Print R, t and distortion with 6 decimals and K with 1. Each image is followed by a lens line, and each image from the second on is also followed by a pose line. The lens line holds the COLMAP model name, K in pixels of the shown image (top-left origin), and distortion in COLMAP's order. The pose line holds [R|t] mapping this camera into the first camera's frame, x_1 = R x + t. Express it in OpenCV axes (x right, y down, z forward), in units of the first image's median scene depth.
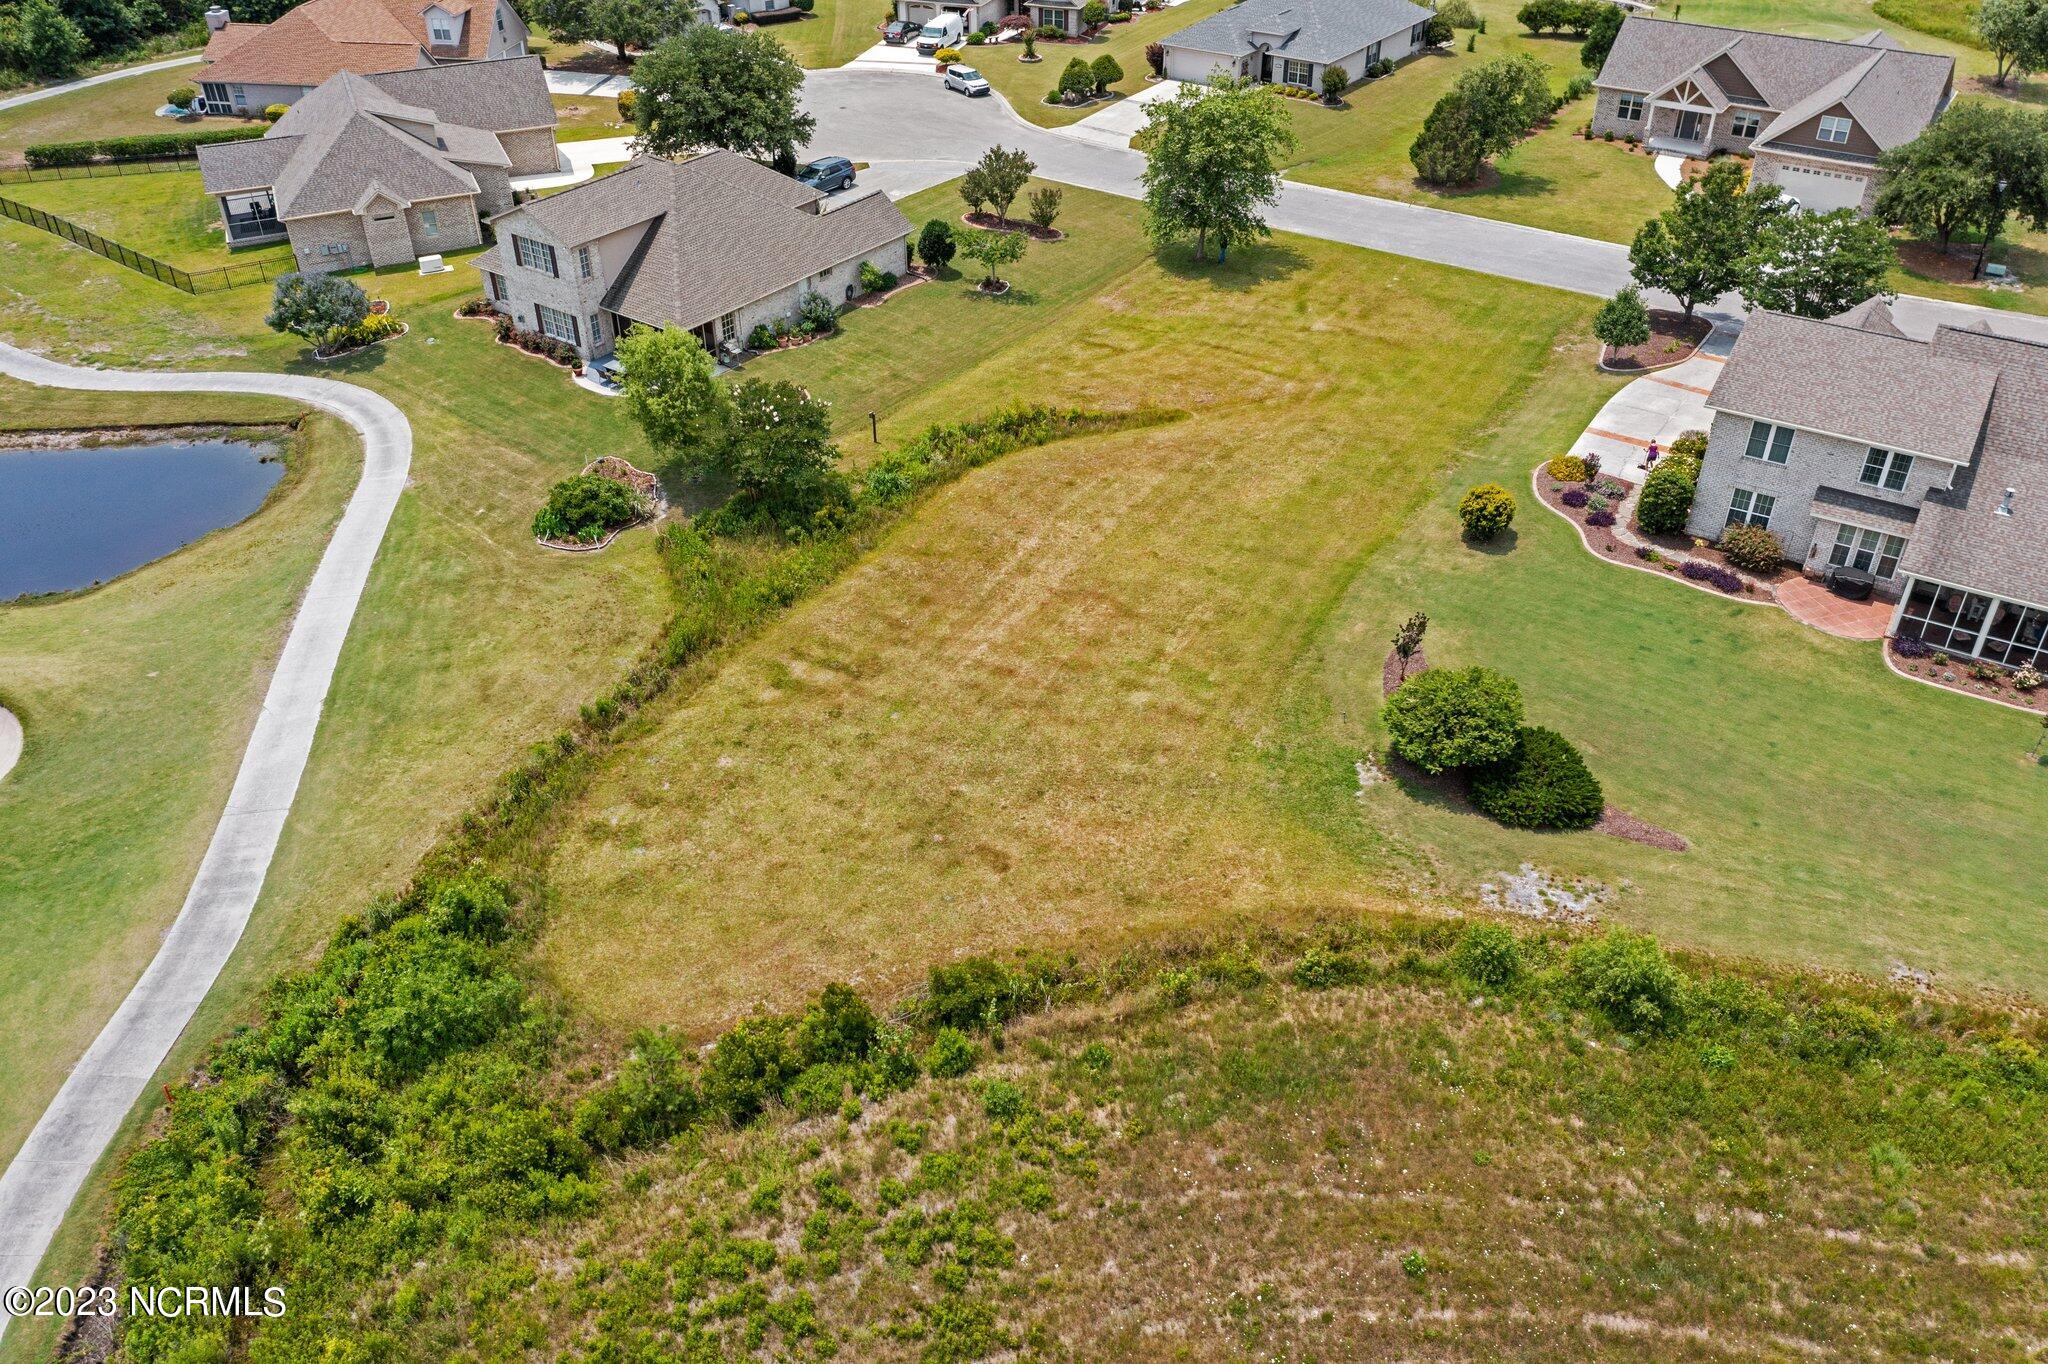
lens RADIAL K [[1610.2, 0, 1013.3], [0, 1610.2, 691.4], [0, 0, 1]] dist [-0.018476, 0.002011]
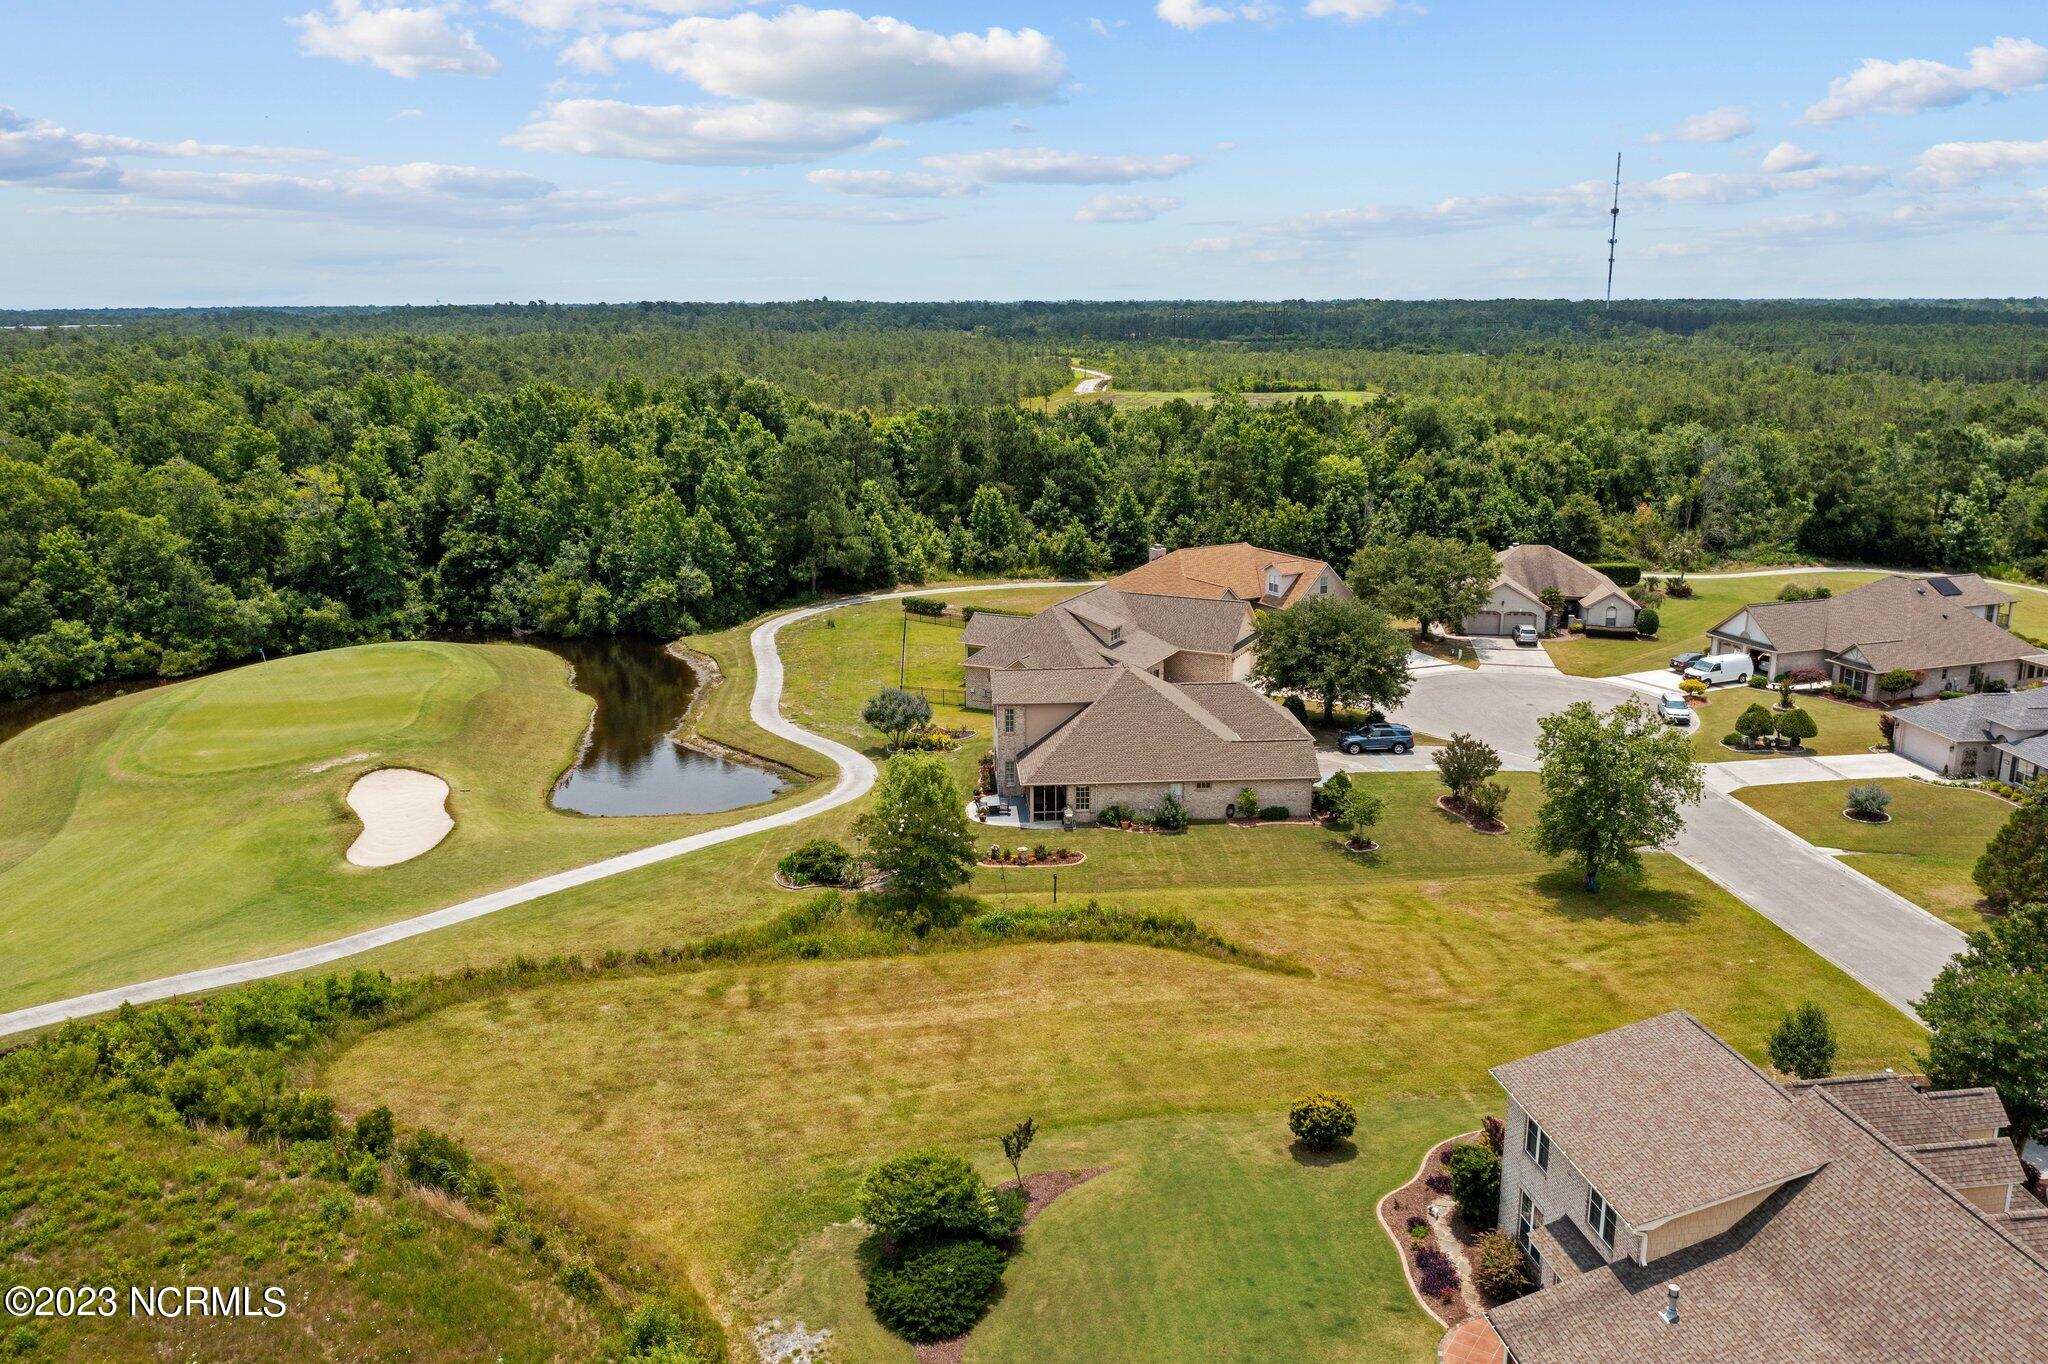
lens RADIAL K [[1610.2, 0, 1013.3], [0, 1610.2, 691.4], [0, 0, 1]] dist [-0.018476, 0.002011]
pose [[0.648979, 0.190960, -0.736451, 0.751668], [-0.441678, 0.882732, -0.160327, -0.095510], [0.619473, 0.429323, 0.657217, 0.177926]]
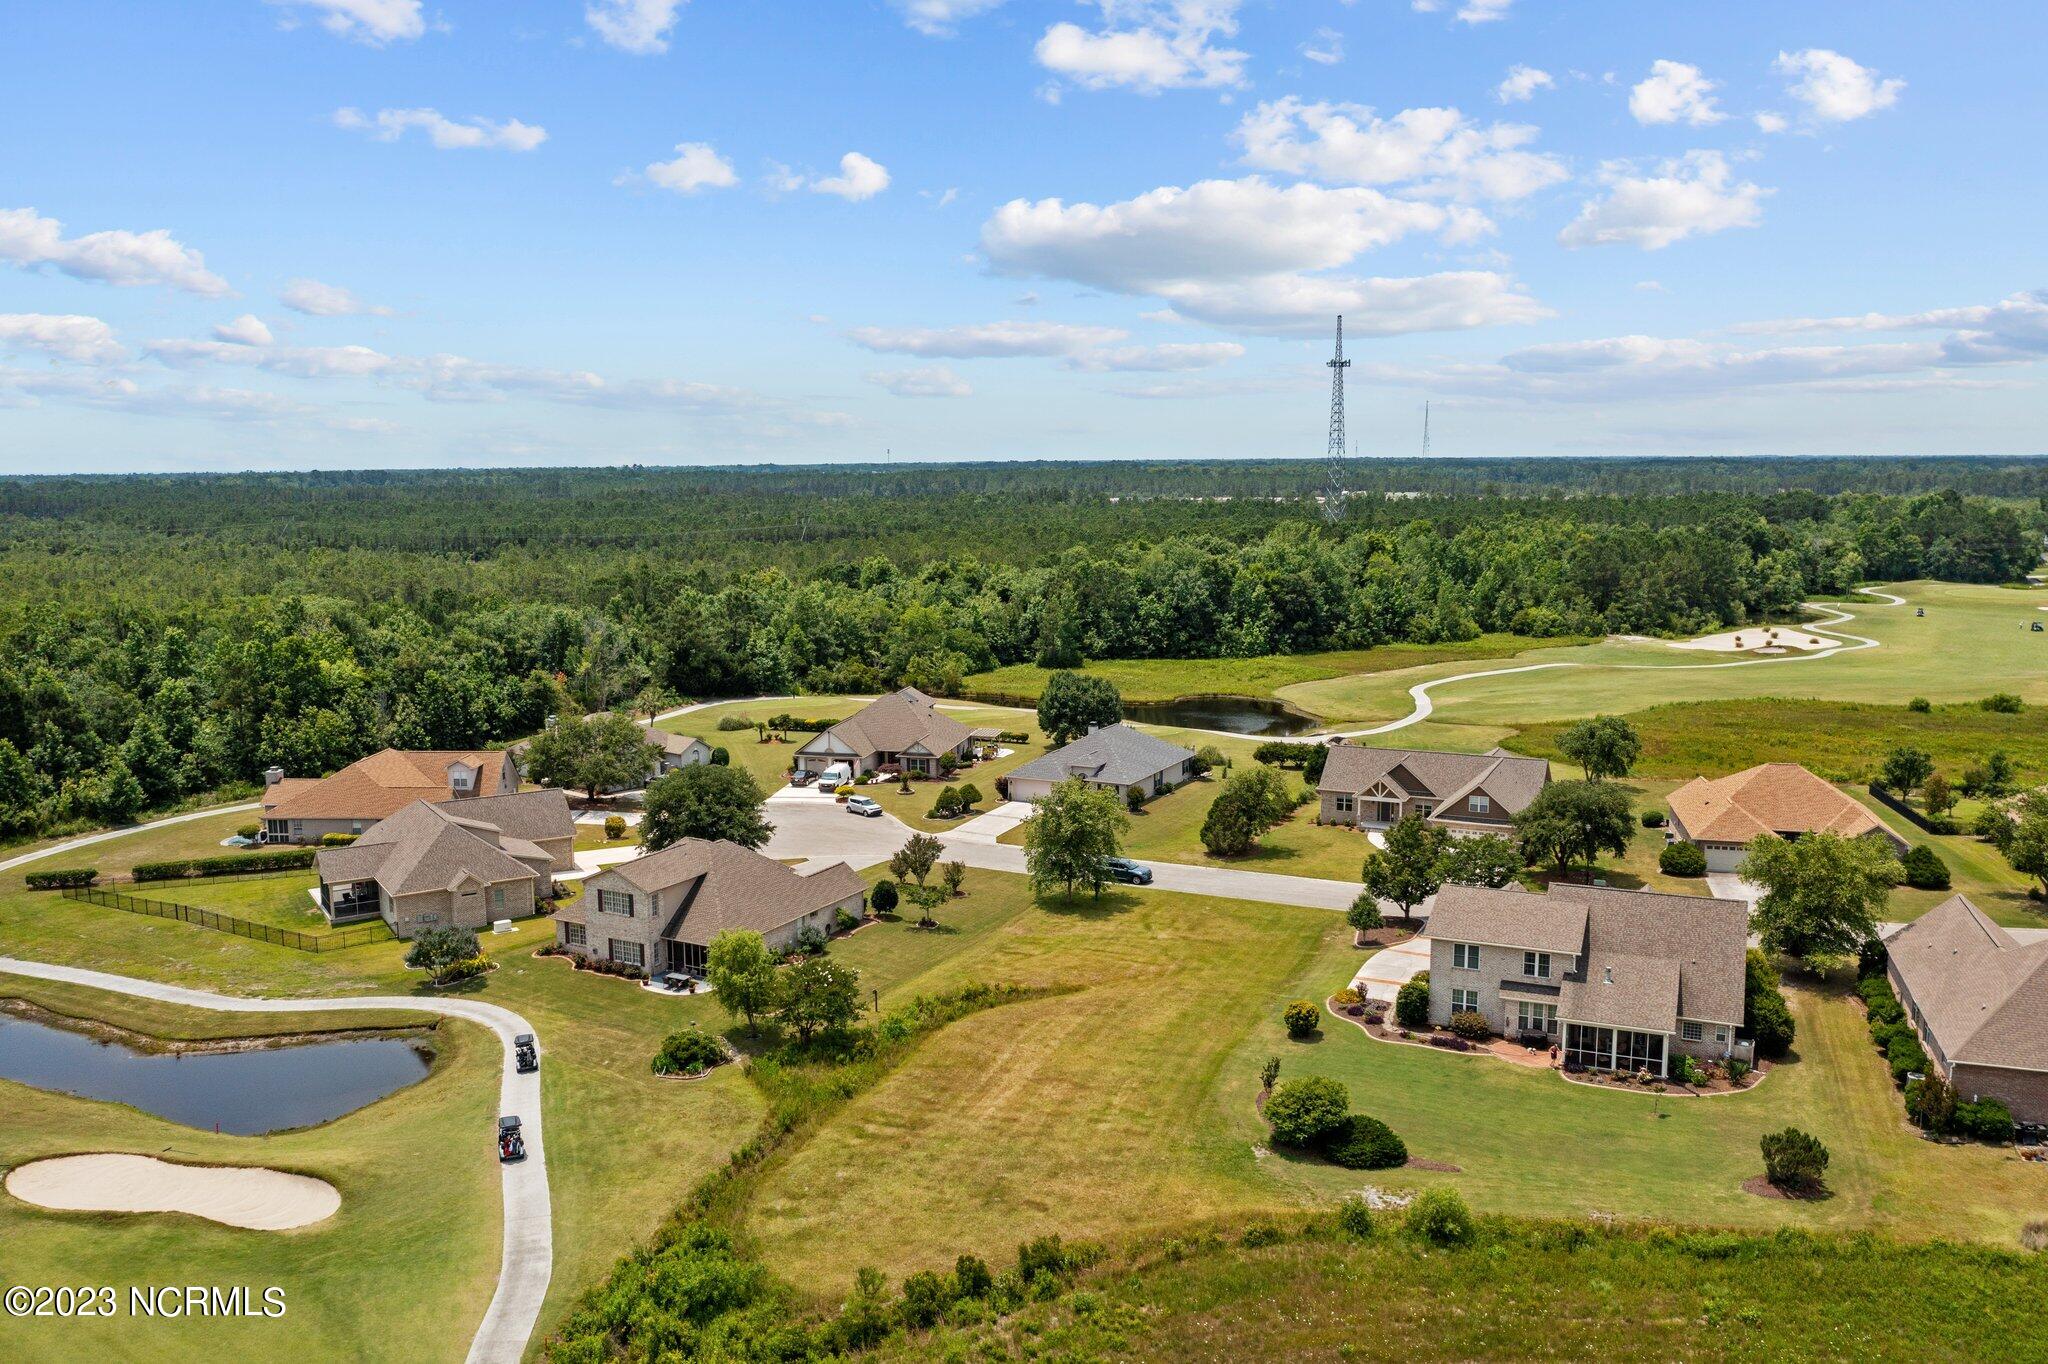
lens RADIAL K [[1610.2, 0, 1013.3], [0, 1610.2, 691.4], [0, 0, 1]] dist [-0.018476, 0.002011]
pose [[0.988430, -0.017259, 0.150692, -0.186361], [0.083909, 0.889853, -0.448464, 0.255469], [-0.126354, 0.455920, 0.881006, -0.418494]]
